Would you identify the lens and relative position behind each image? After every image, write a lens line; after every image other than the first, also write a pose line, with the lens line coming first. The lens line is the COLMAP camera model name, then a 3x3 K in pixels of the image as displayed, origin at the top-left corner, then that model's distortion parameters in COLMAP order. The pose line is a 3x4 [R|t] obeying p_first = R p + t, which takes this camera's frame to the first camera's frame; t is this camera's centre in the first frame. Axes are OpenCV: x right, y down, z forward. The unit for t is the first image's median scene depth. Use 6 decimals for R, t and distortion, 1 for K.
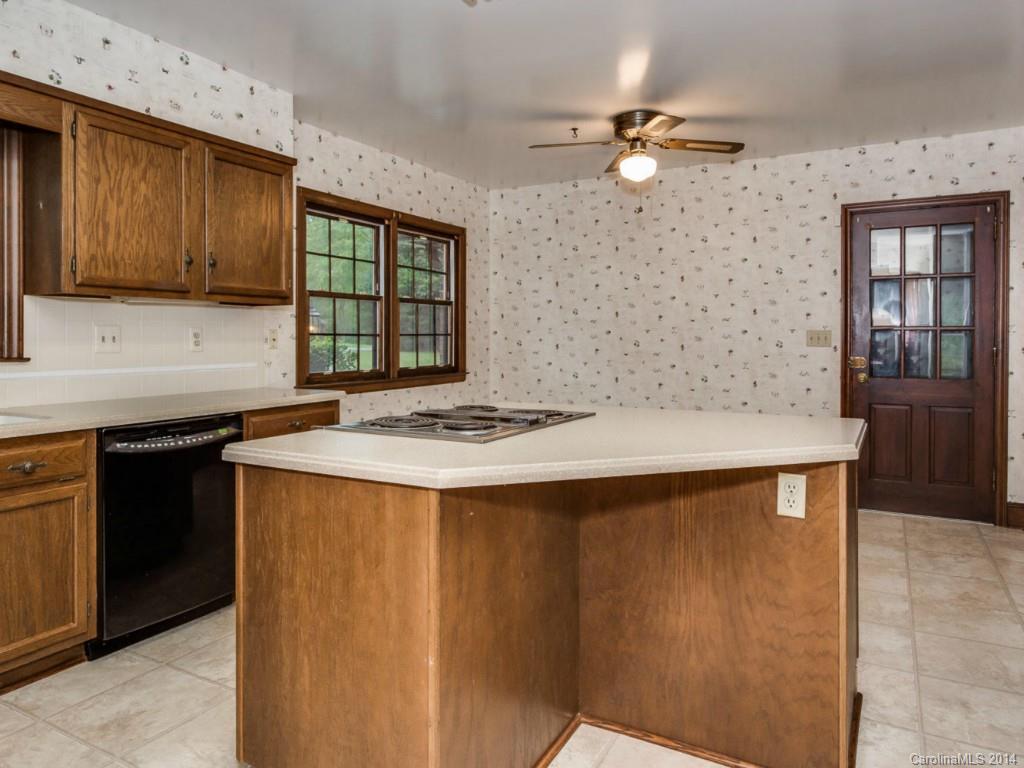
lens RADIAL K [[681.9, 0, 512.0], [0, 681.9, 339.3], [0, 0, 1]] dist [-0.004092, -0.002451]
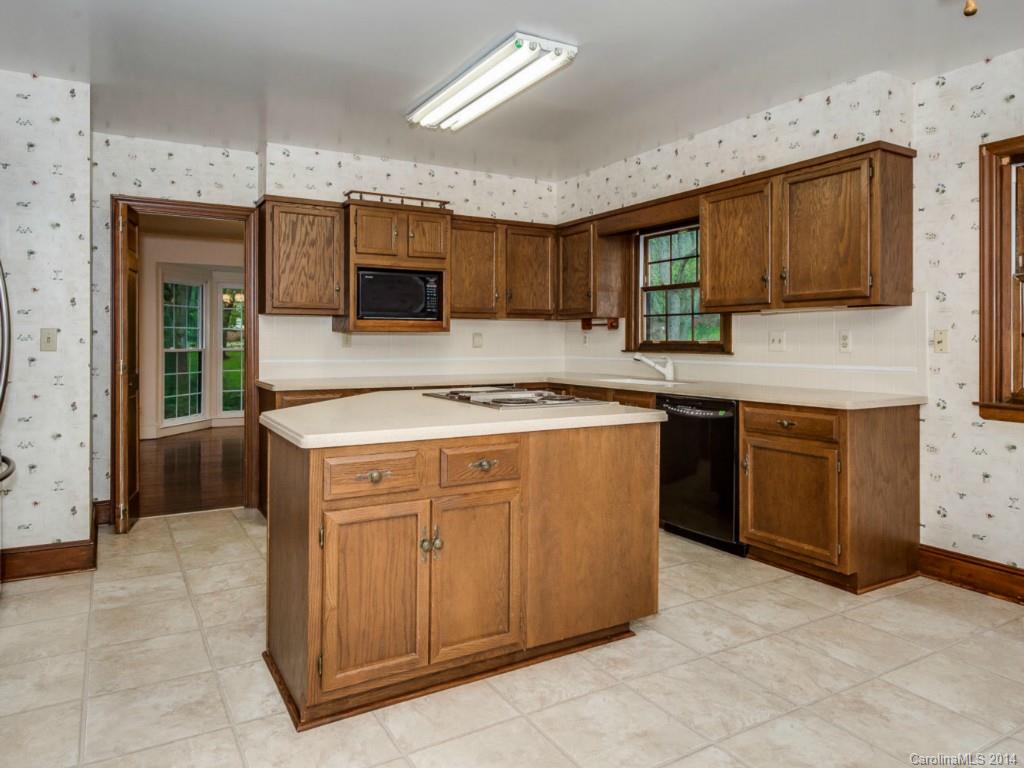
lens RADIAL K [[681.9, 0, 512.0], [0, 681.9, 339.3], [0, 0, 1]] dist [-0.004092, -0.002451]
pose [[-0.514358, 0.001439, -0.857574, 0.880563], [-0.000530, 0.999998, 0.001996, -0.006145], [0.857575, 0.001481, -0.514357, 1.313345]]
